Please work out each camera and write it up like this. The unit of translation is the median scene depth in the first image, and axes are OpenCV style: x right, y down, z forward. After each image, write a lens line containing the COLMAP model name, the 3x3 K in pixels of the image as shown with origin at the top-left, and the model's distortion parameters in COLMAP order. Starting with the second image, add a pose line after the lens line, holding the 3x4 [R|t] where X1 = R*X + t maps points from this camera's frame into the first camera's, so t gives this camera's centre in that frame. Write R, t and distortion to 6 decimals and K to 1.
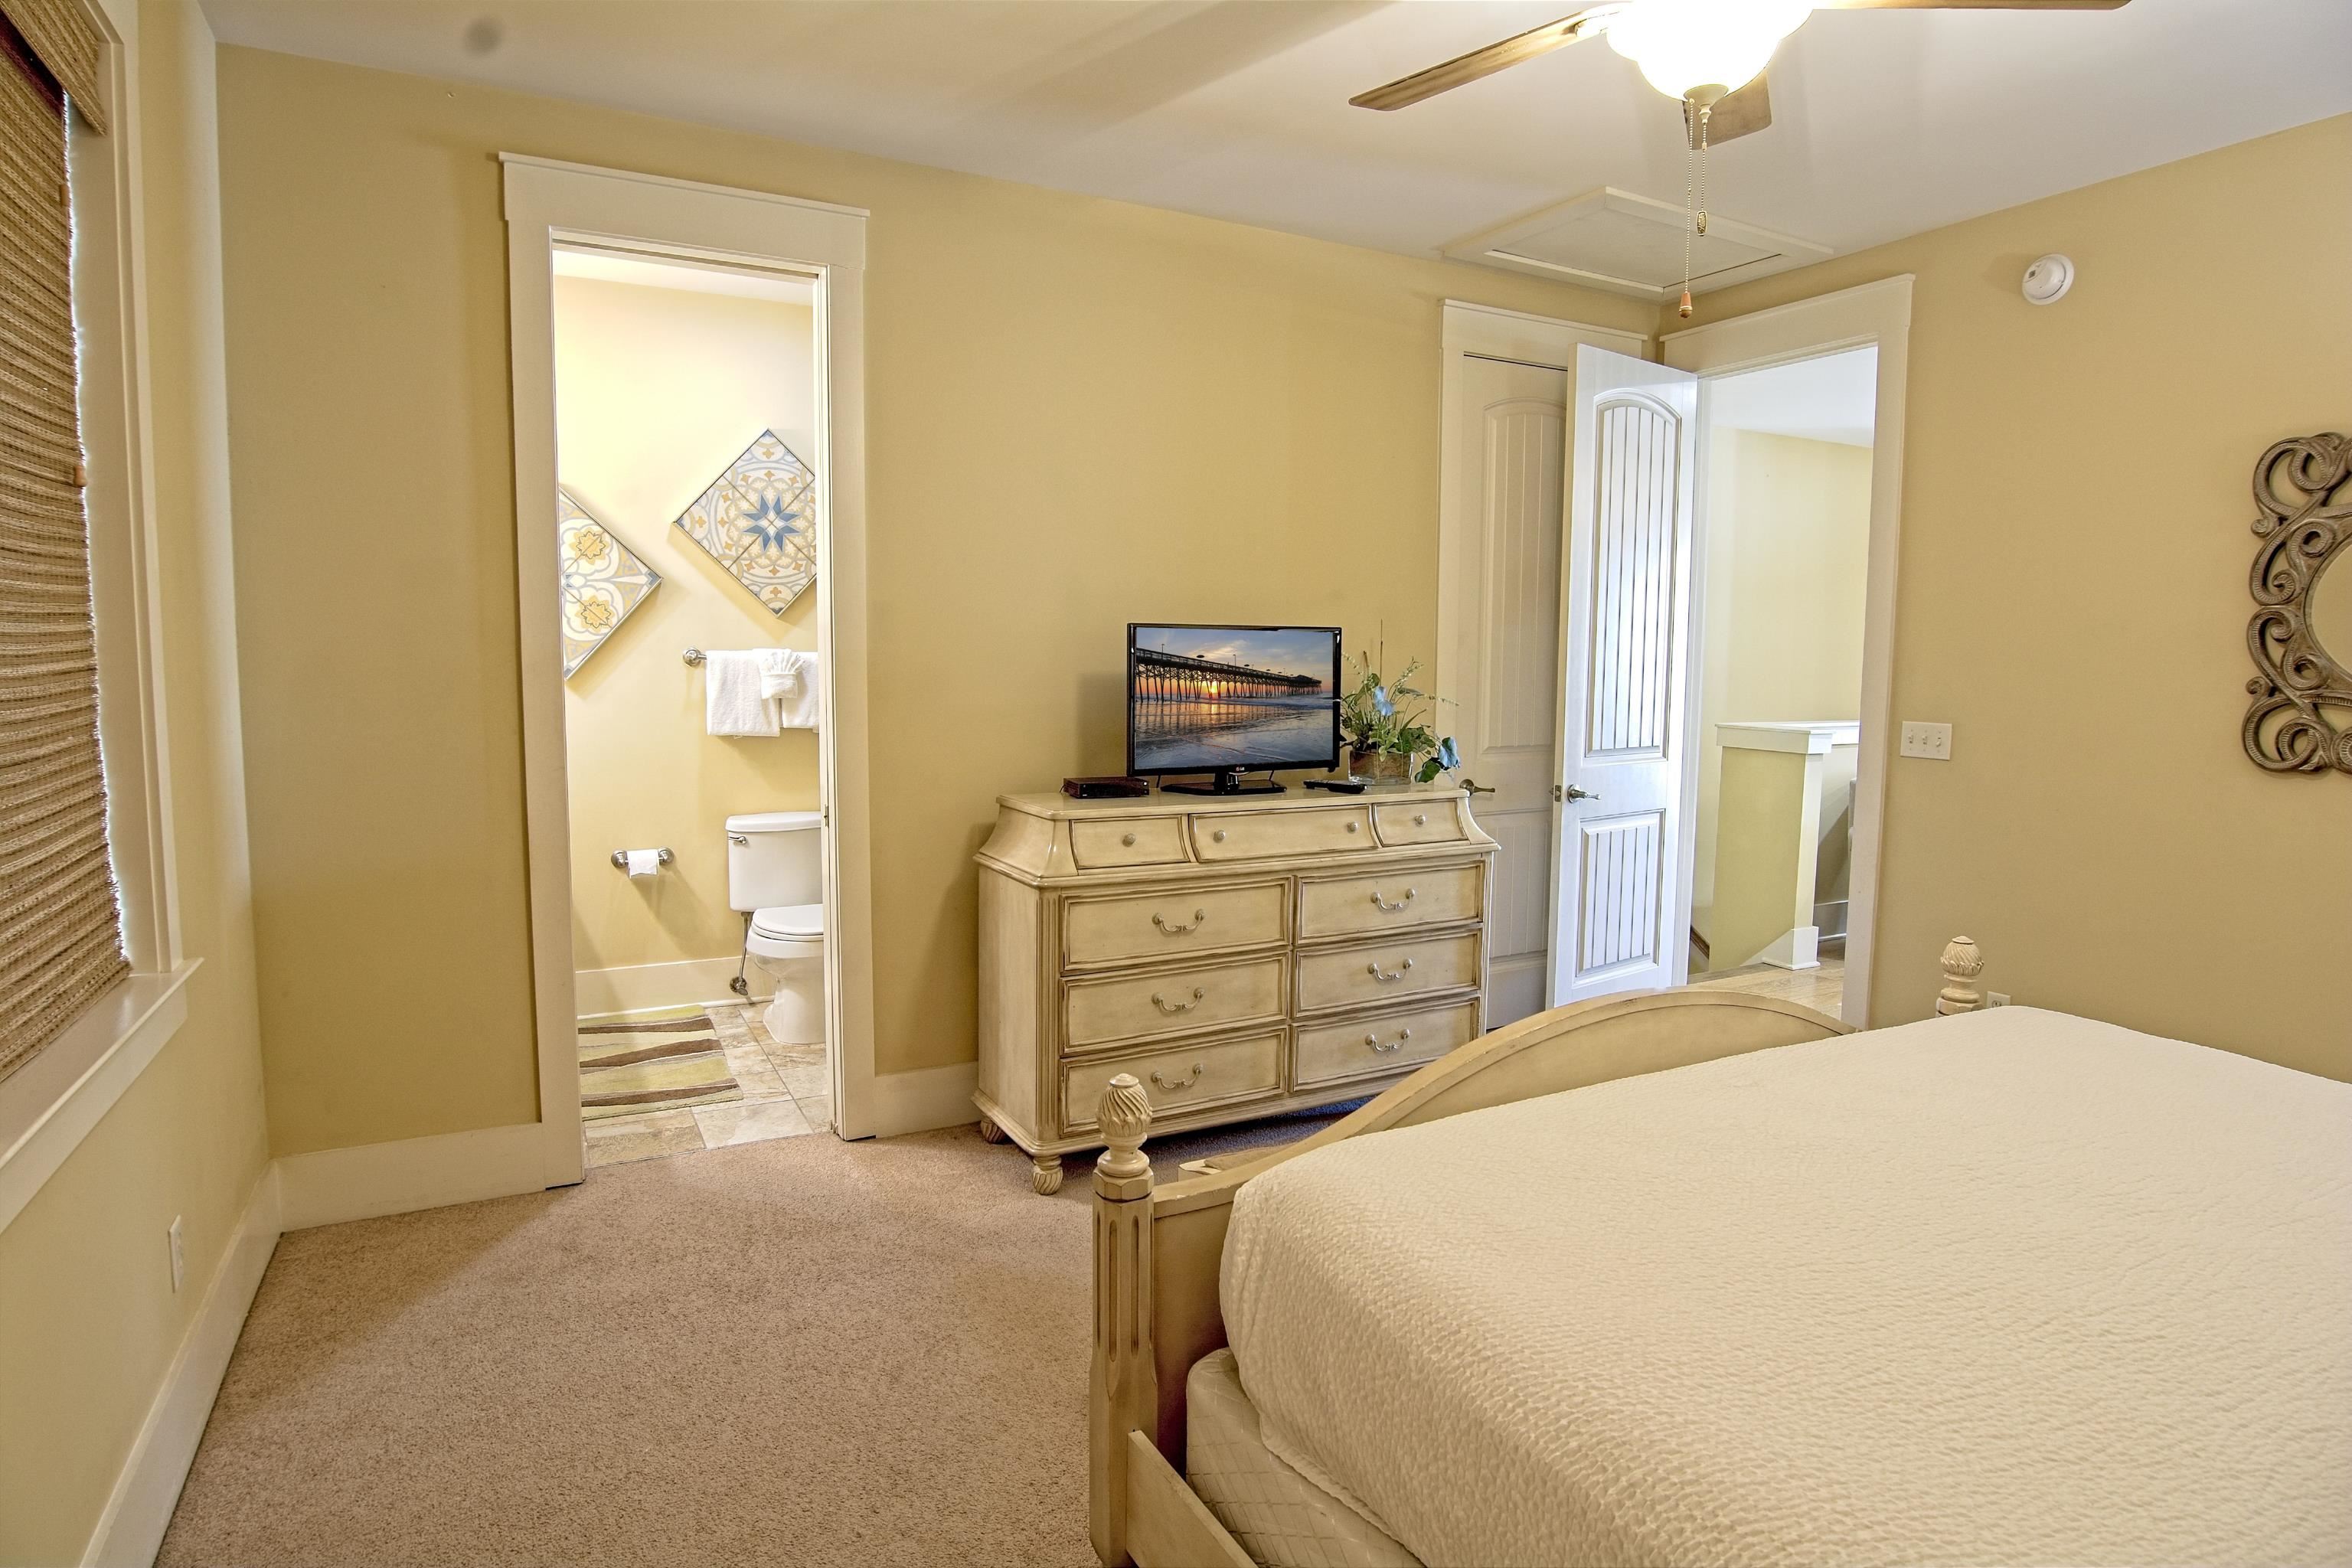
lens RADIAL K [[1257.8, 0, 1176.3], [0, 1257.8, 826.6], [0, 0, 1]] dist [-0.032068, -0.001115]
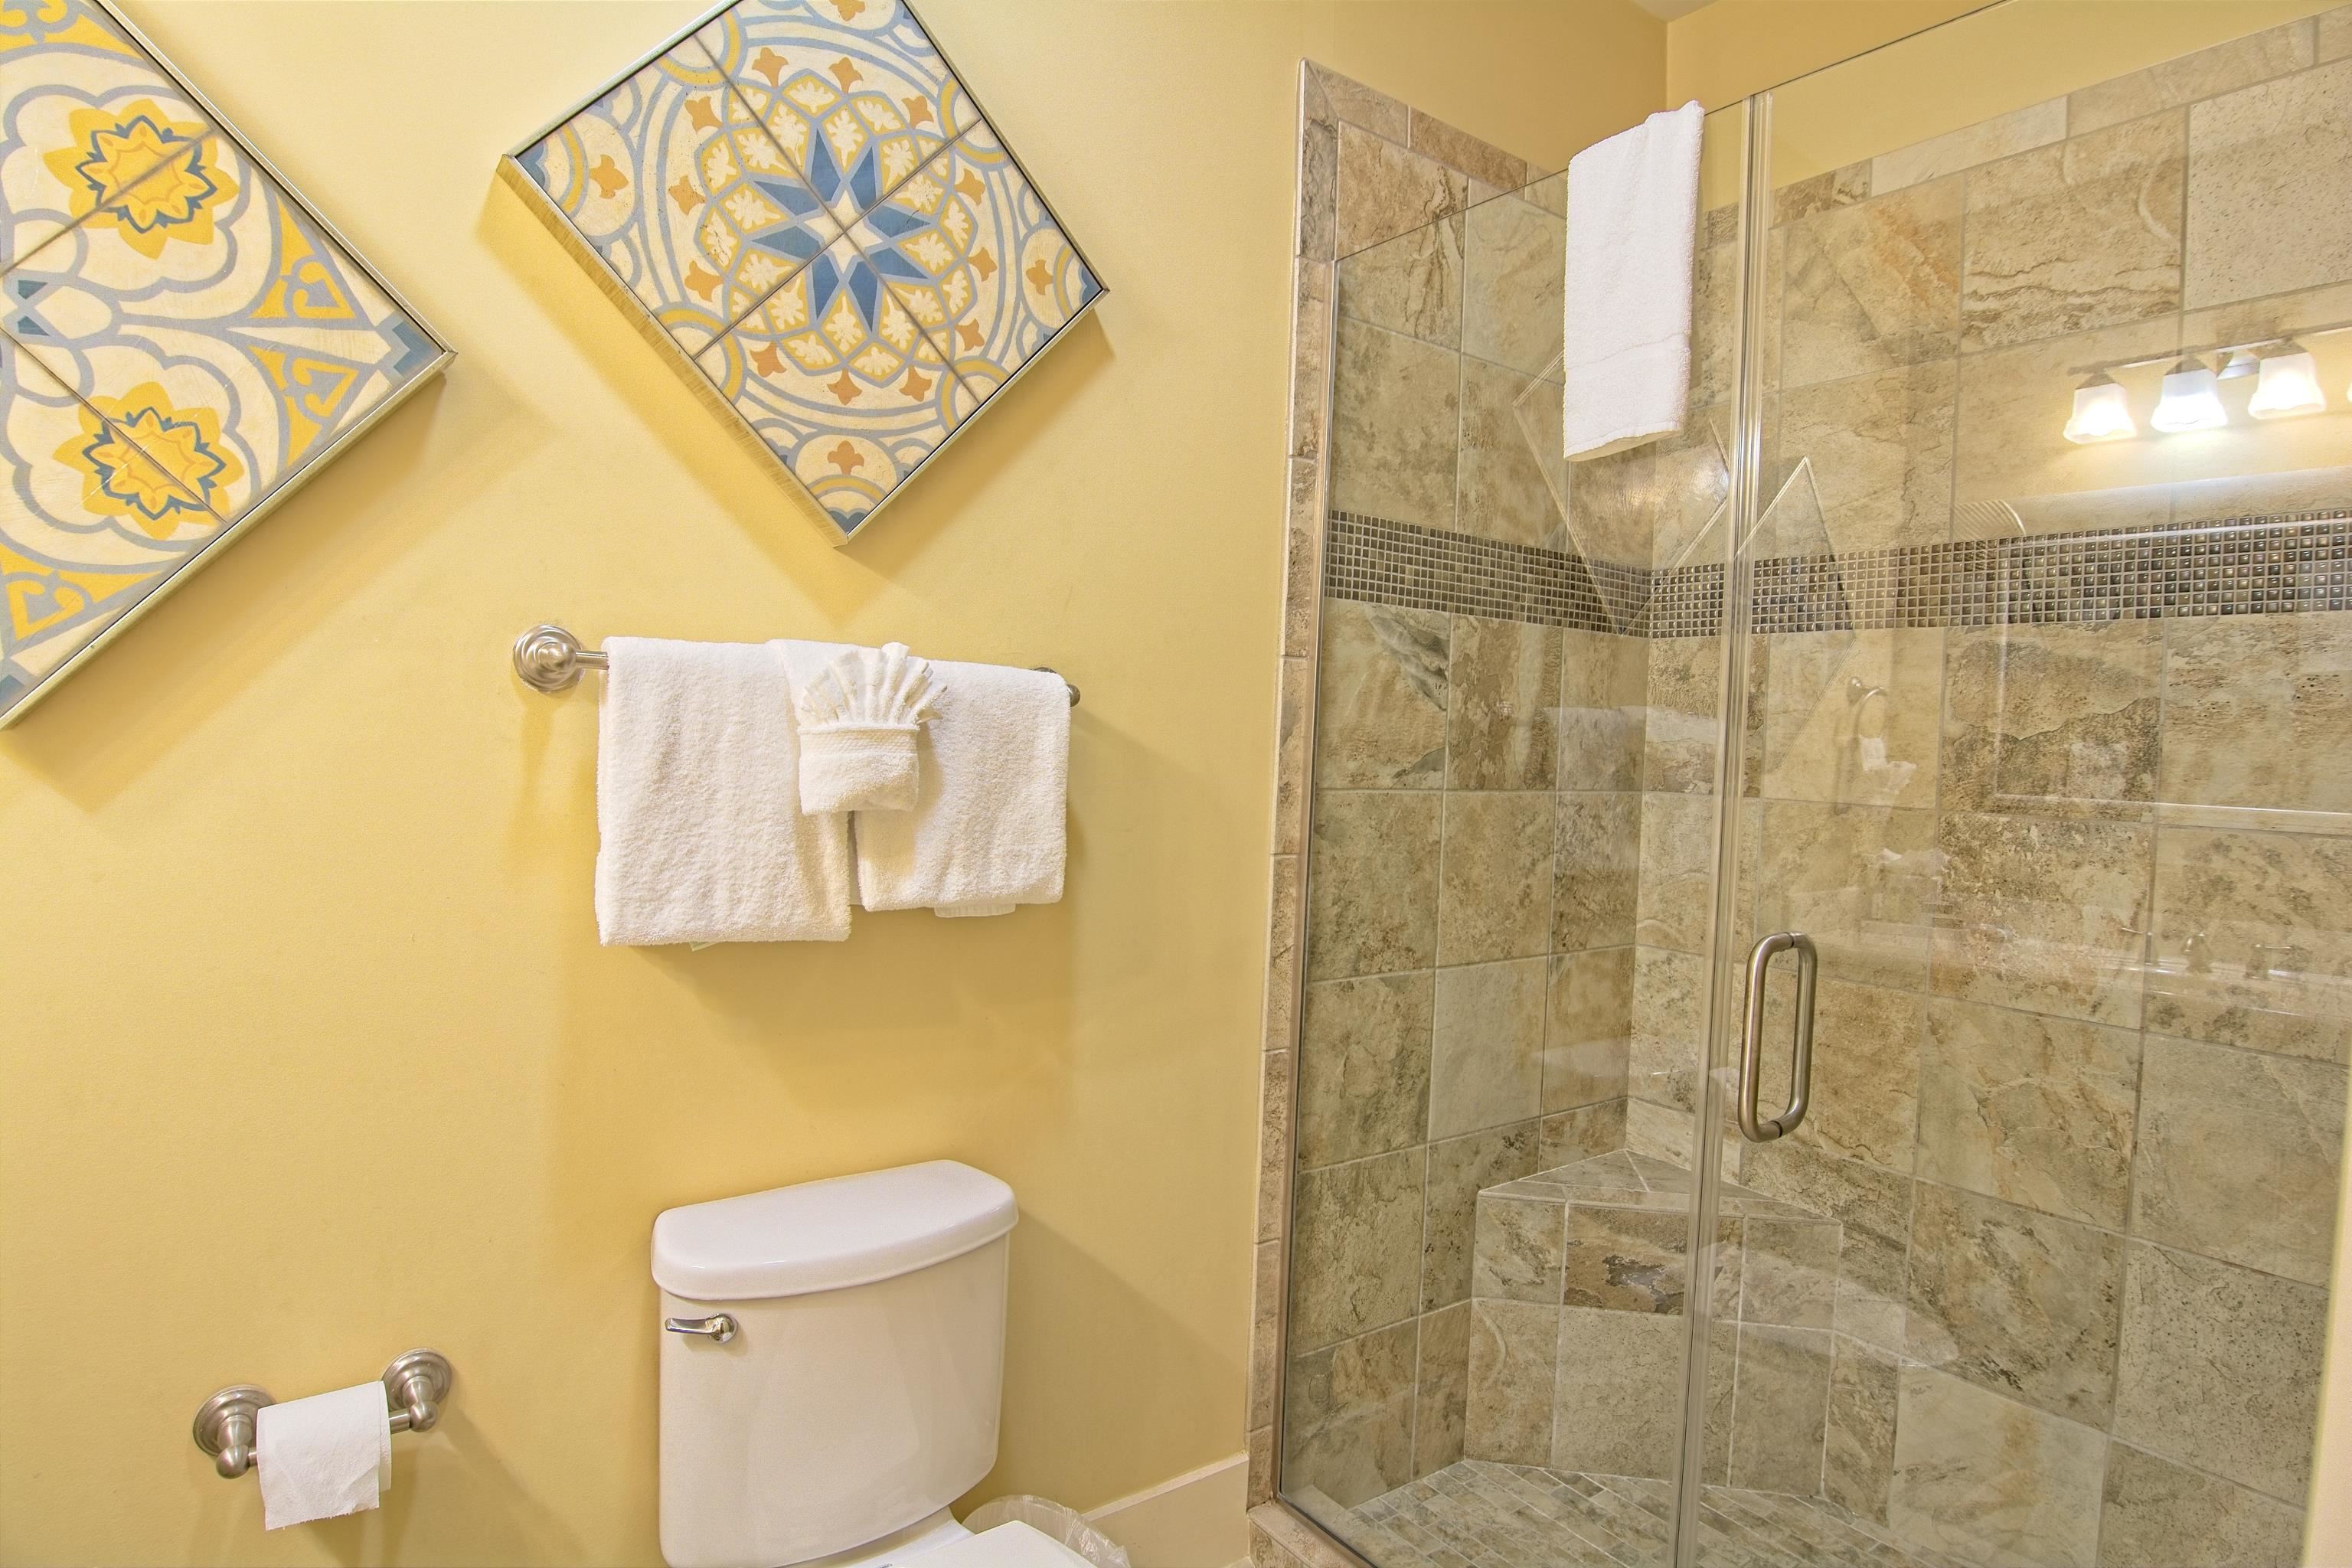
lens RADIAL K [[1257.8, 0, 1164.4], [0, 1257.8, 813.4], [0, 0, 1]] dist [-0.032068, -0.001115]
pose [[0.988960, 0.017908, 0.147097, -0.285719], [-0.007985, 0.997669, -0.067772, -0.081821], [-0.147968, 0.065849, 0.986798, 0.693768]]
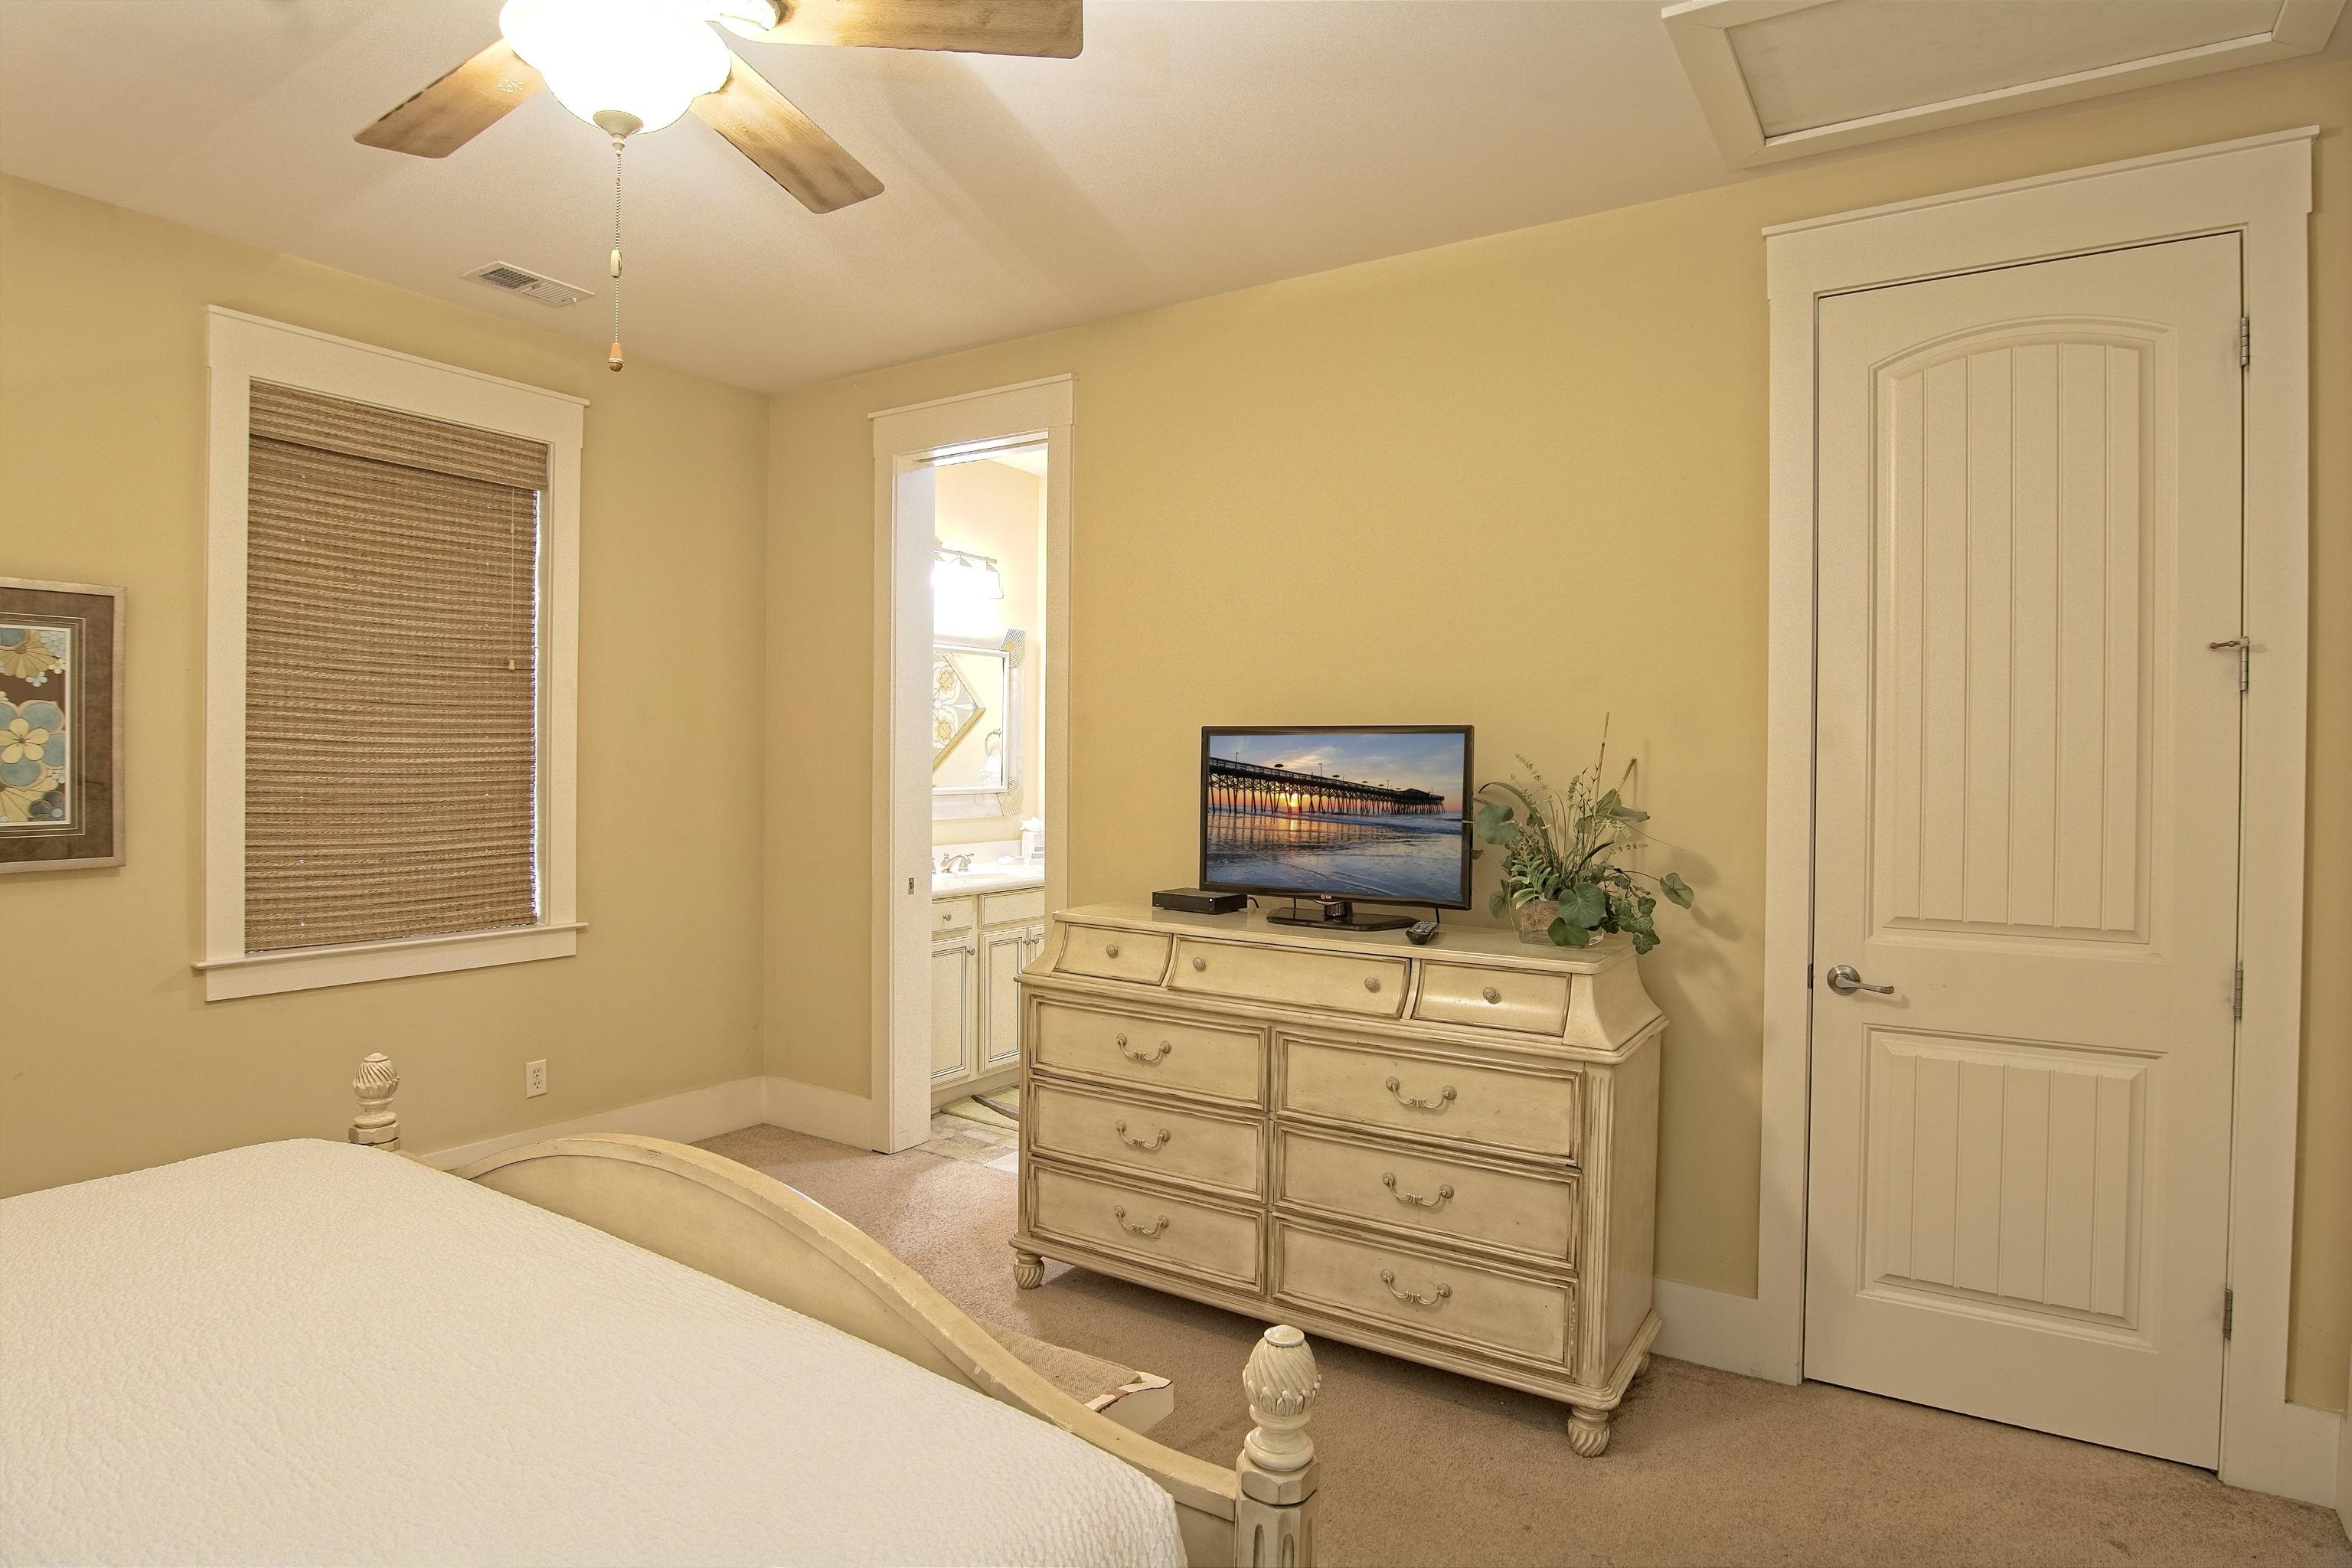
lens RADIAL K [[1257.8, 0, 1166.3], [0, 1257.8, 765.5], [0, 0, 1]] dist [-0.032068, -0.001115]
pose [[0.490061, 0.003982, -0.871679, 0.784795], [-0.124503, 0.990057, -0.065473, -0.069586], [0.862751, 0.140612, 0.485684, 0.517860]]
